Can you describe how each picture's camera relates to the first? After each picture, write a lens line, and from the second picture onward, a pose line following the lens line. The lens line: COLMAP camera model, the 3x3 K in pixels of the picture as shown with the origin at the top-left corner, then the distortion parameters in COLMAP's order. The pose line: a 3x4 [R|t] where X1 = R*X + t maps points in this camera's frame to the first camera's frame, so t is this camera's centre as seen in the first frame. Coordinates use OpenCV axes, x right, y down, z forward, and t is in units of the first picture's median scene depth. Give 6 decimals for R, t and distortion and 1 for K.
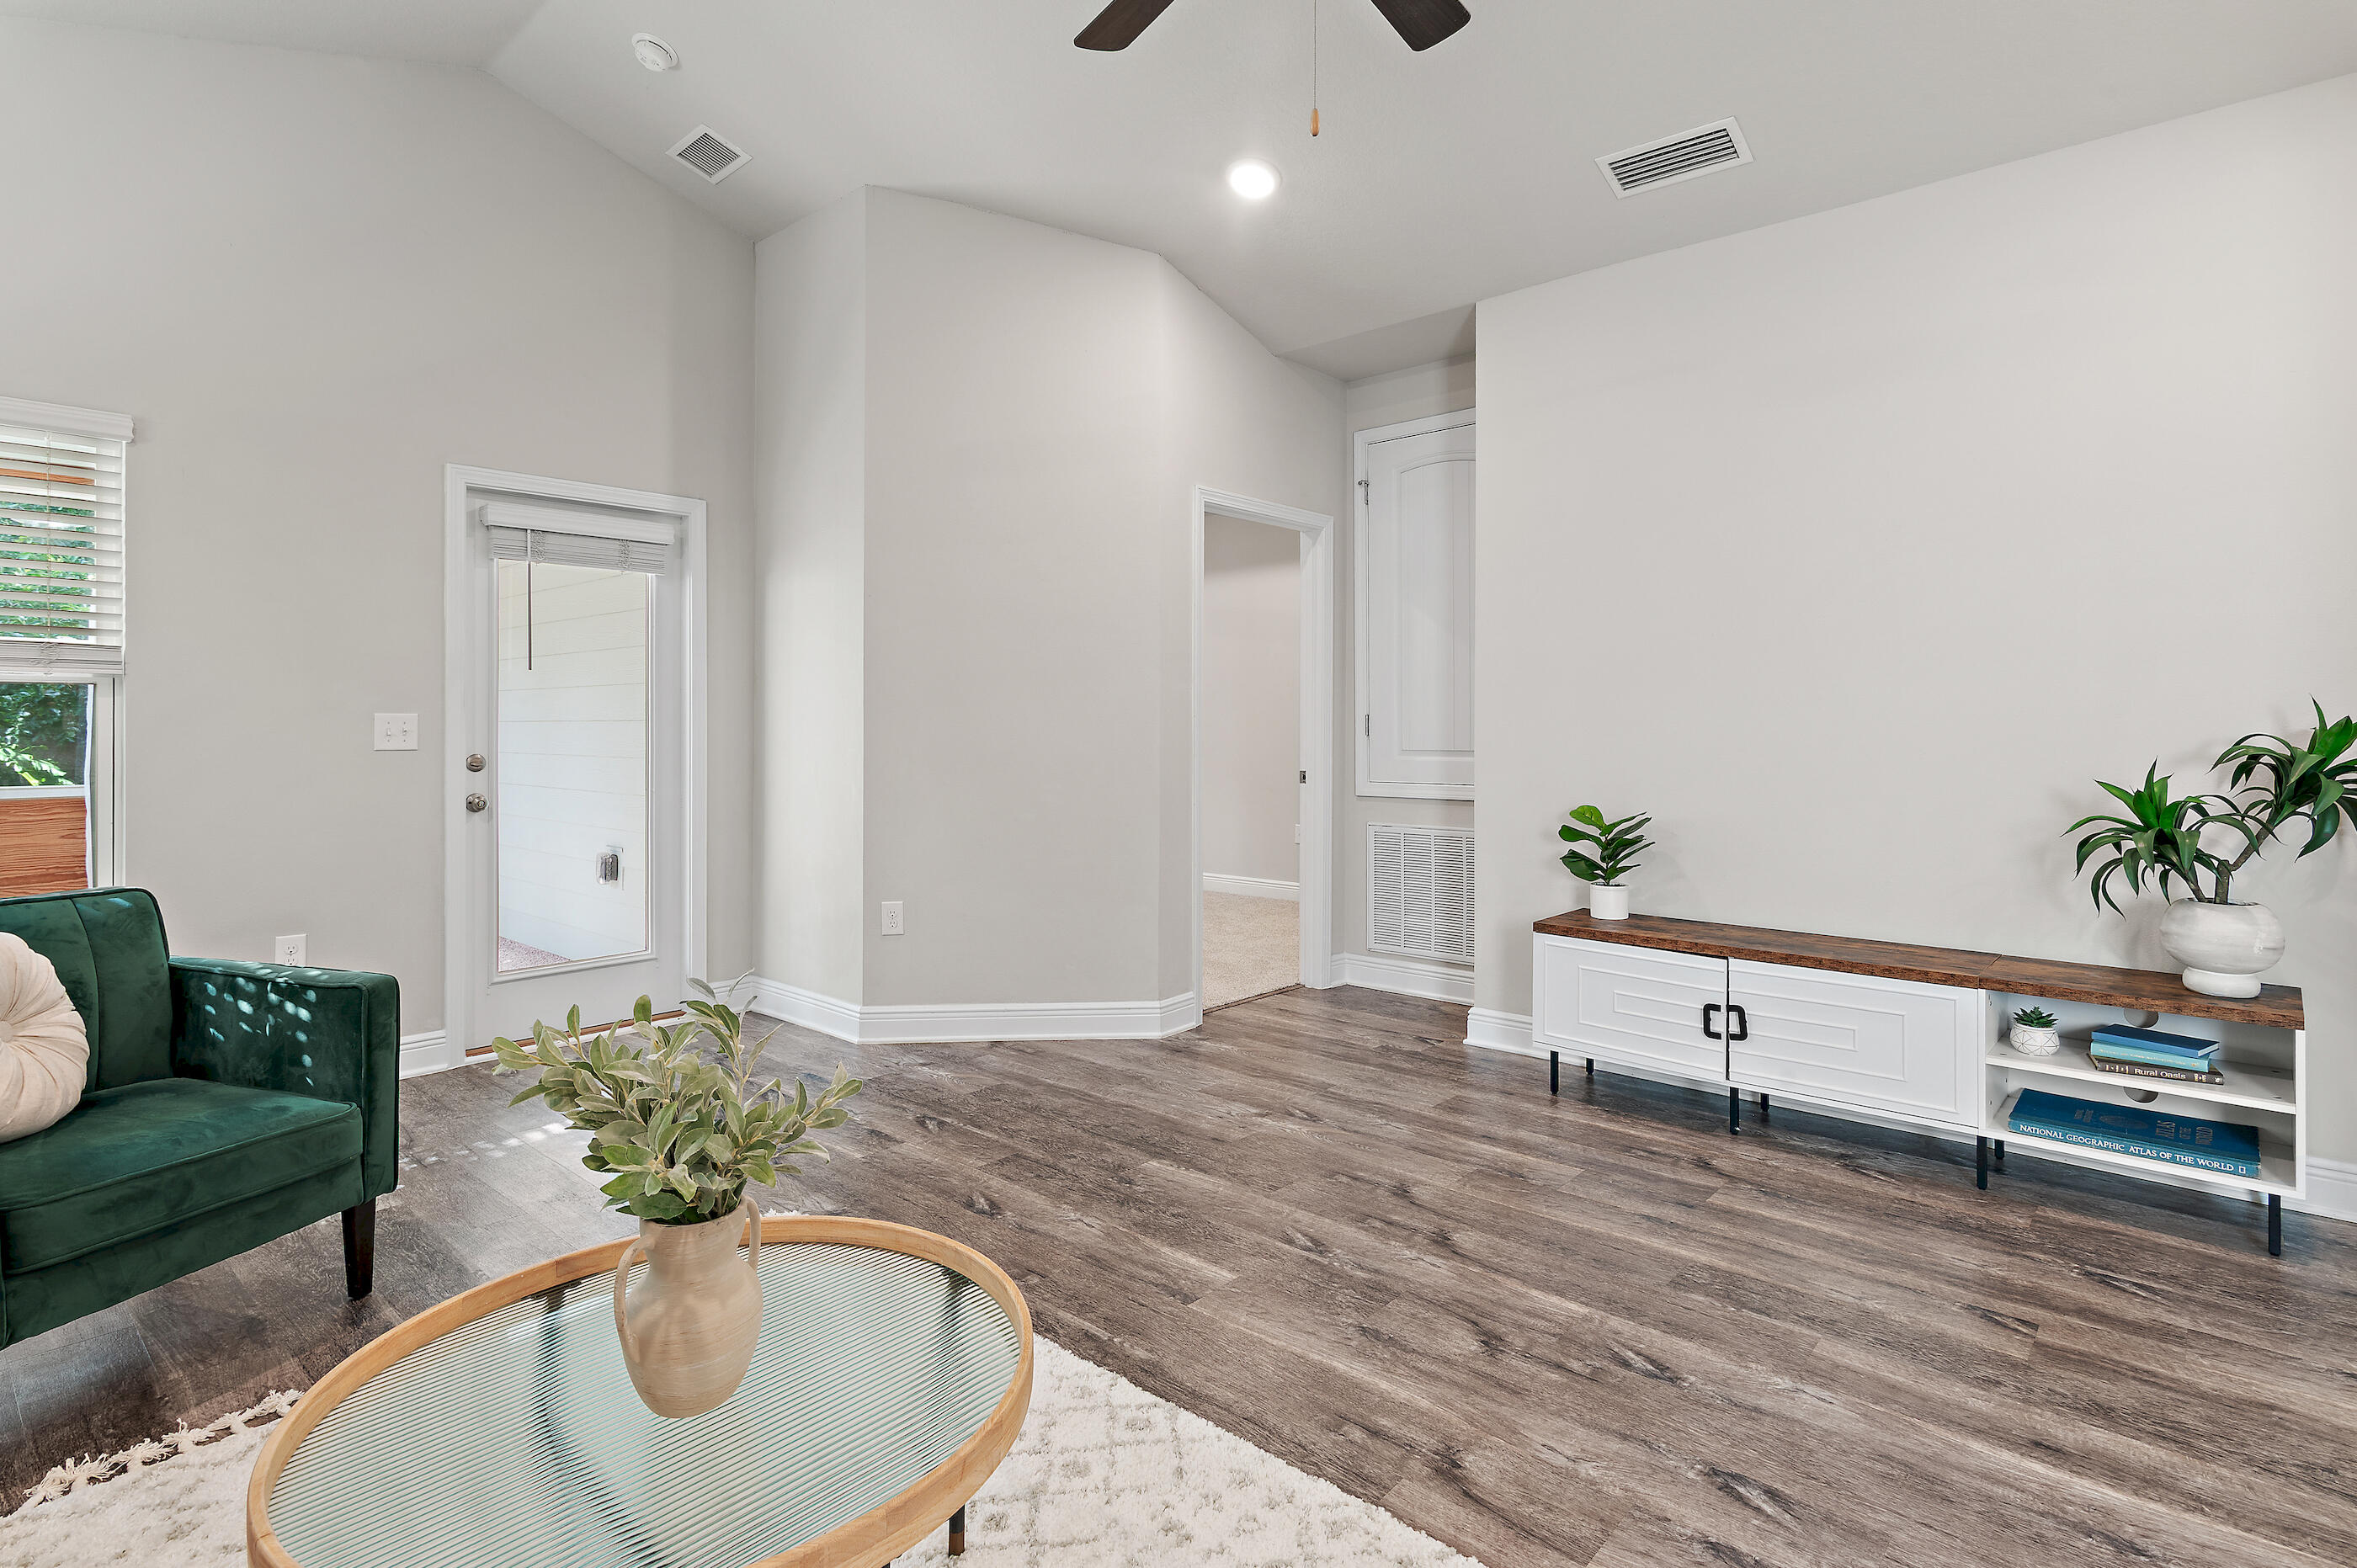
lens RADIAL K [[1178.3, 0, 1188.2], [0, 1178.3, 719.8], [0, 0, 1]] dist [0.003077, 0.000479]
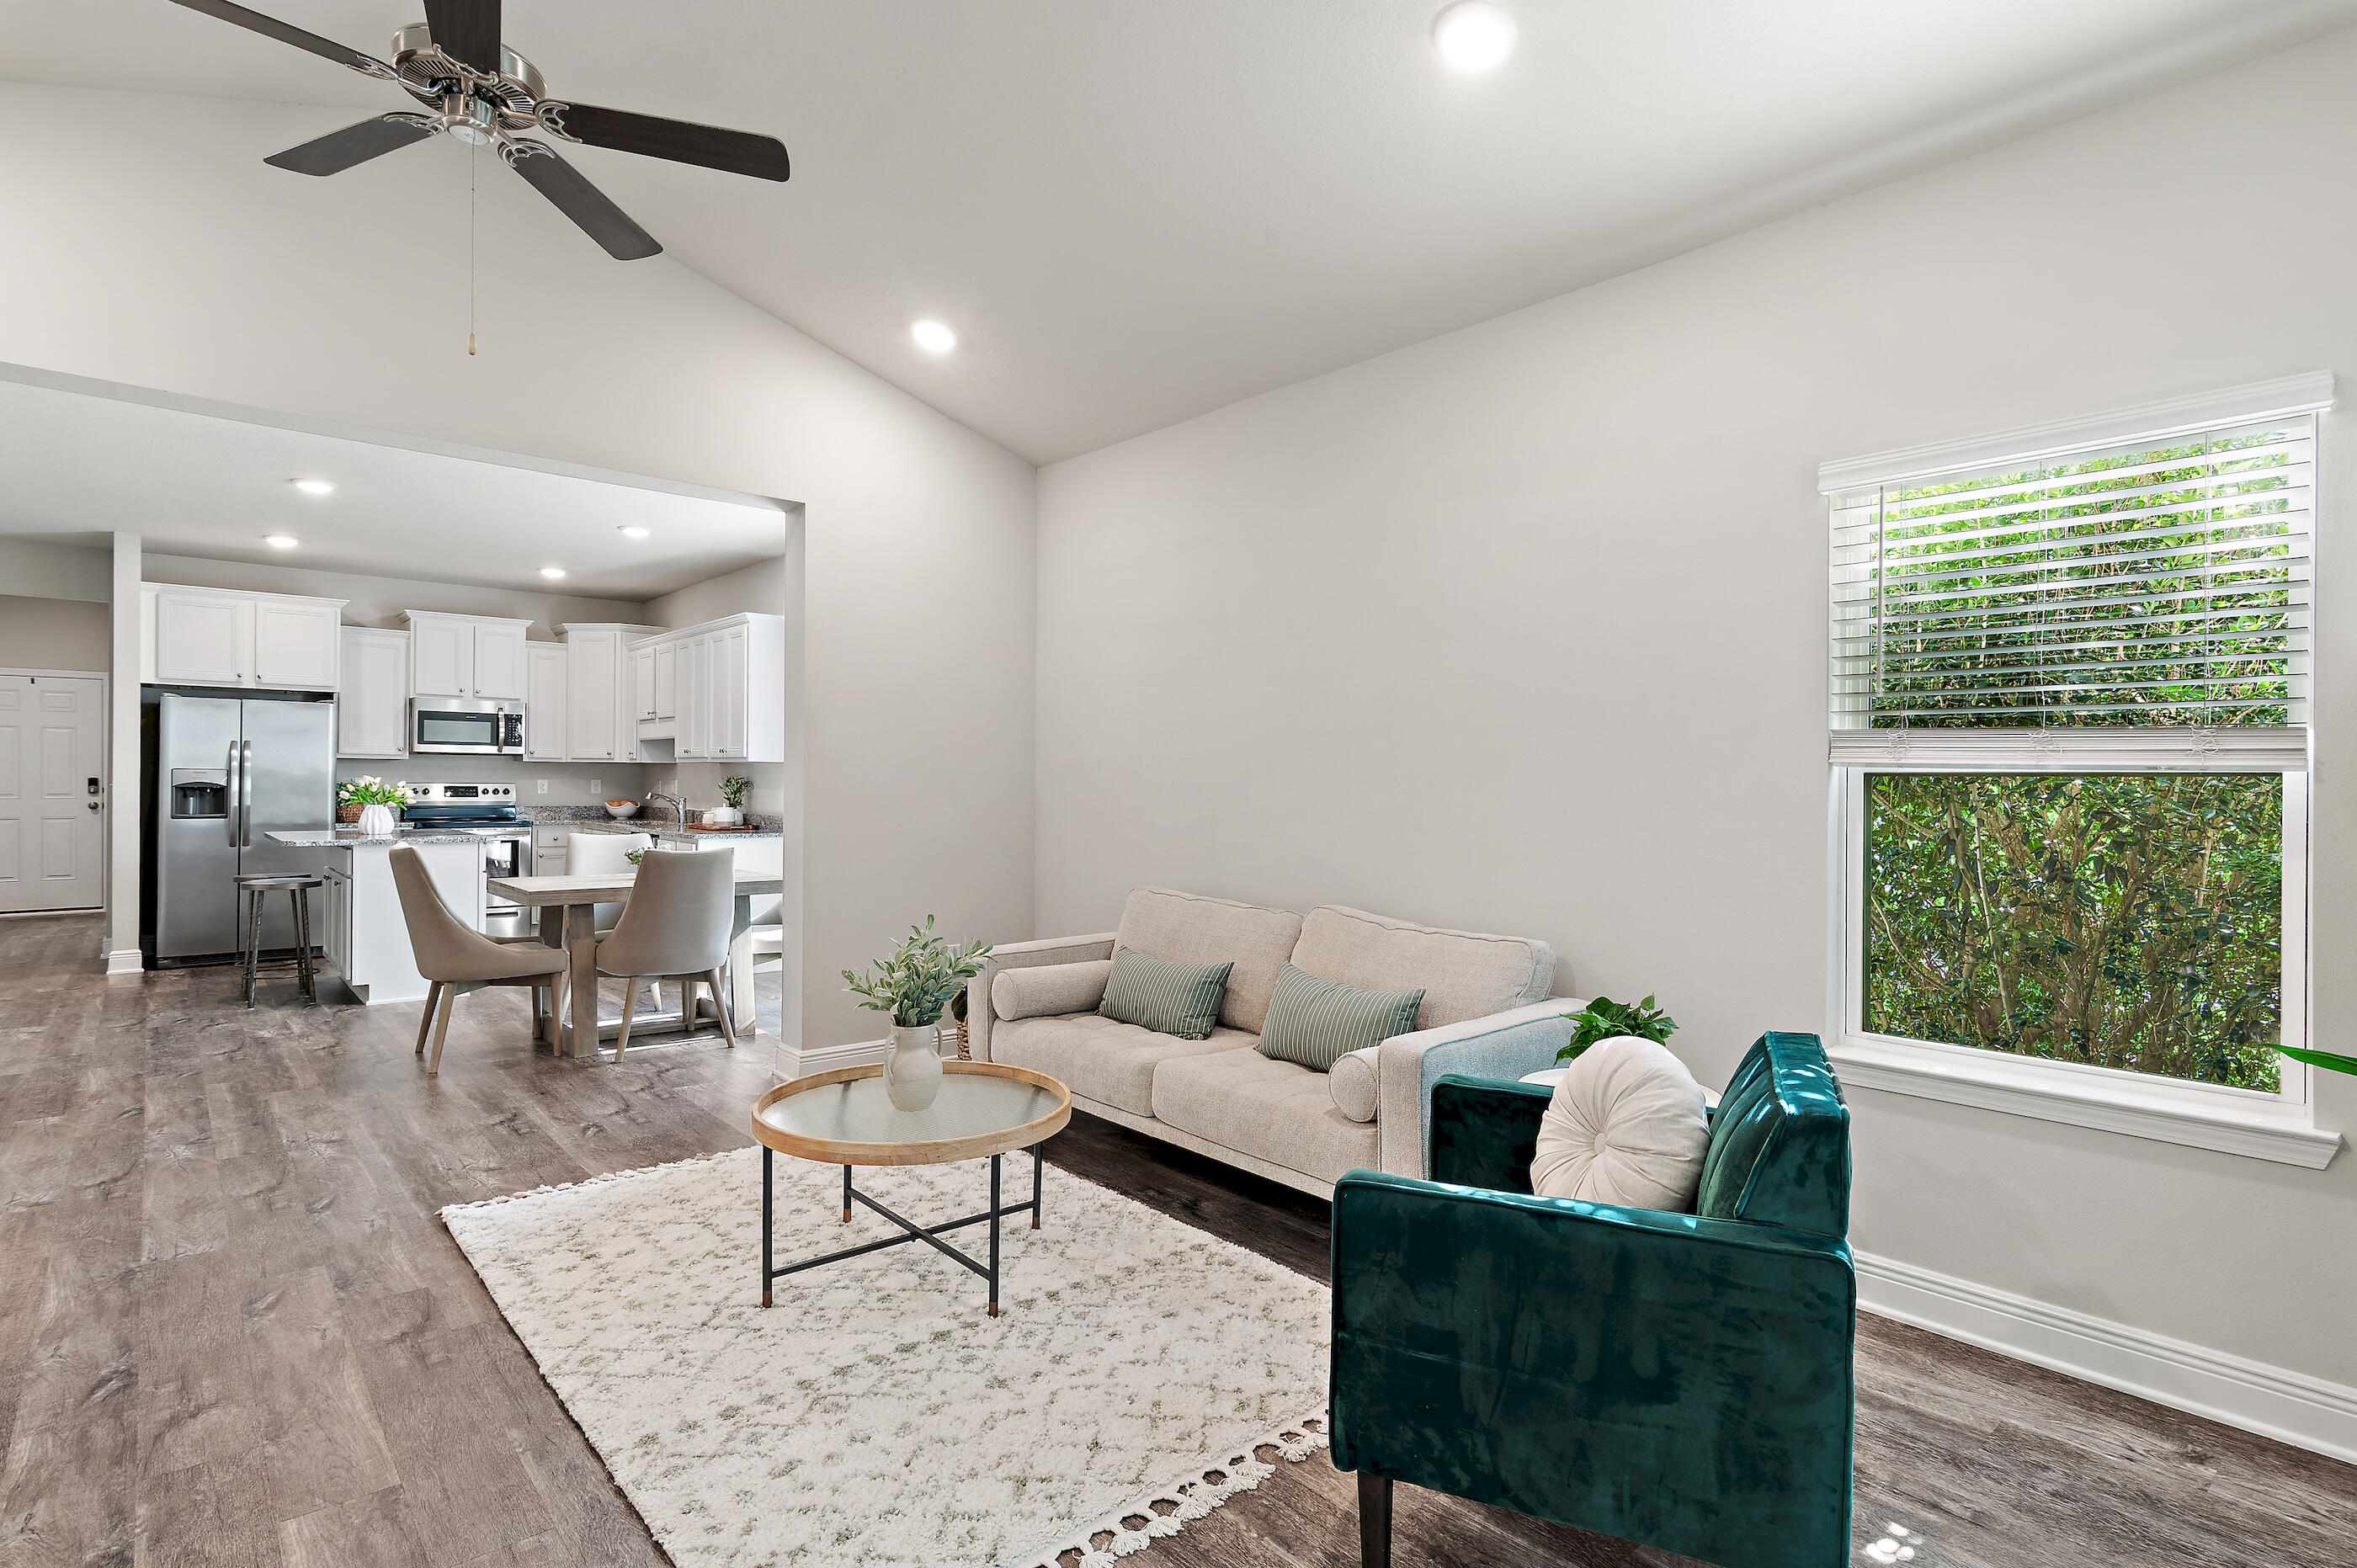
lens RADIAL K [[1168.1, 0, 1181.0], [0, 1168.1, 787.8], [0, 0, 1]] dist [0.000989, 0.000023]
pose [[-0.992288, -0.011956, 0.123373, -0.514087], [-0.011251, 0.999916, 0.006409, -0.025346], [-0.123439, 0.004972, -0.992340, 1.354177]]
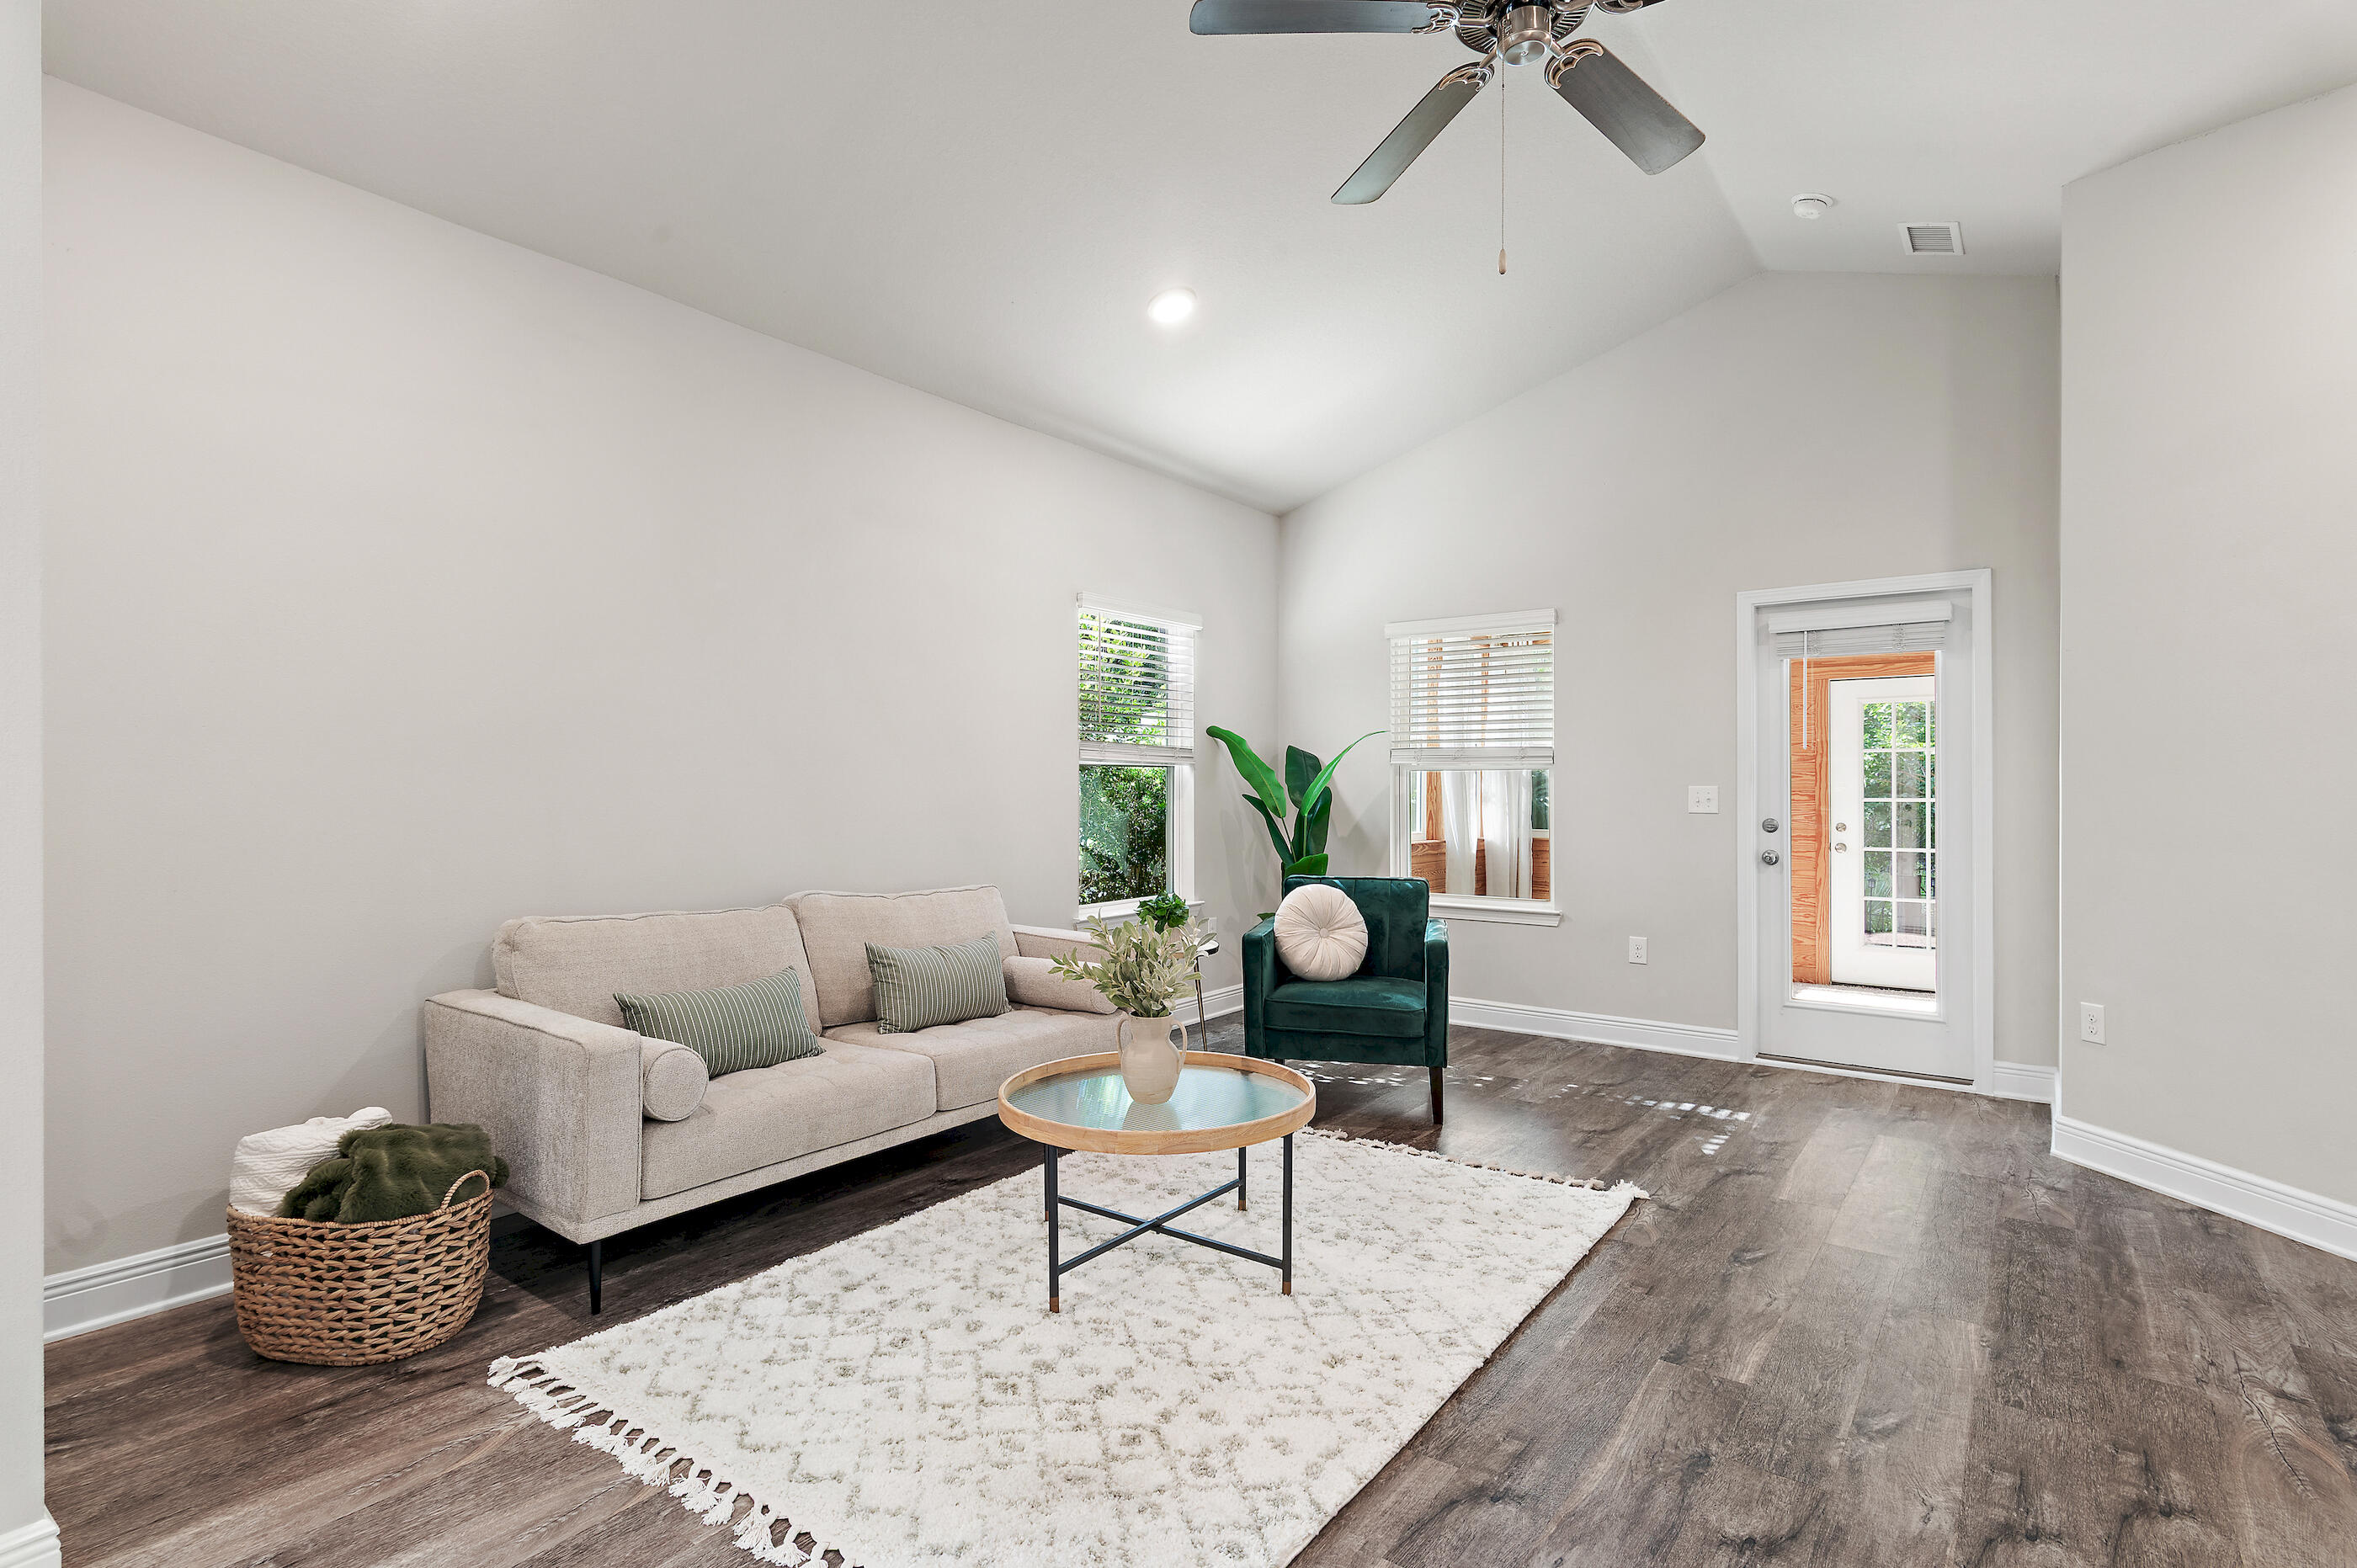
lens RADIAL K [[1135.4, 0, 1178.5], [0, 1135.4, 784.0], [0, 0, 1]] dist [-0.001069, -0.001144]
pose [[0.075194, -0.004398, -0.997159, 0.726127], [-0.000650, 0.999990, -0.004460, -0.001696], [0.997169, 0.000984, 0.075190, 0.382122]]
